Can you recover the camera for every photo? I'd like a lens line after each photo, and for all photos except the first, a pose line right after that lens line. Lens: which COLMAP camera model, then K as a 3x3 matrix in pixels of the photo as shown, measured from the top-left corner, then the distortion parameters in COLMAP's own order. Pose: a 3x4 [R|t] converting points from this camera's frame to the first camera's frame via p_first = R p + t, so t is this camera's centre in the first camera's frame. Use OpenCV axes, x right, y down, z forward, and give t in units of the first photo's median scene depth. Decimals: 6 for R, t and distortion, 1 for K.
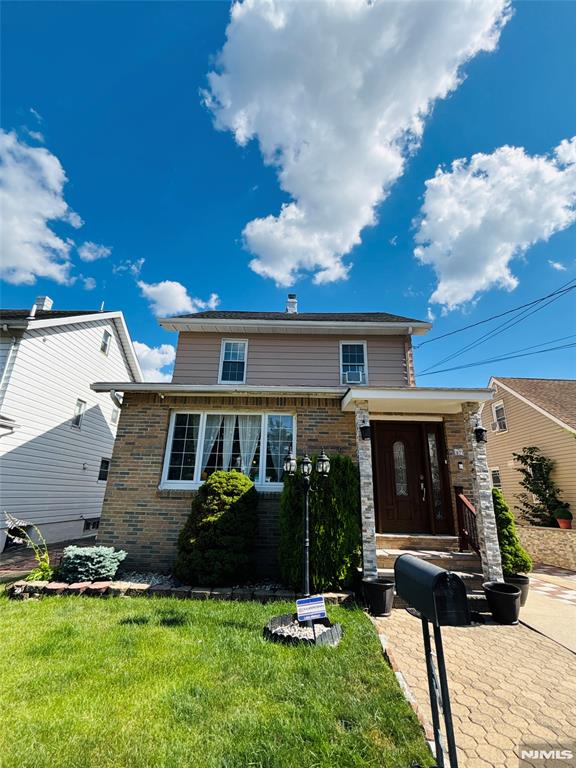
lens RADIAL K [[338.2, 0, 288.0], [0, 338.2, 384.0], [0, 0, 1]] dist [-0.023513, -0.000132]
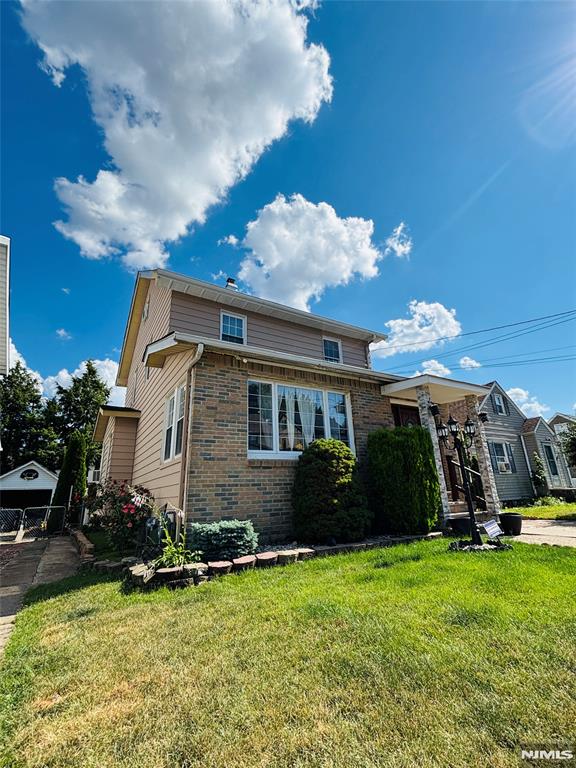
lens RADIAL K [[338.2, 0, 288.0], [0, 338.2, 384.0], [0, 0, 1]] dist [-0.023513, -0.000132]
pose [[0.851003, 0.111902, 0.513100, -0.808396], [-0.112105, 0.993223, -0.030681, 0.127136], [-0.513056, -0.031411, 0.857780, 0.157275]]
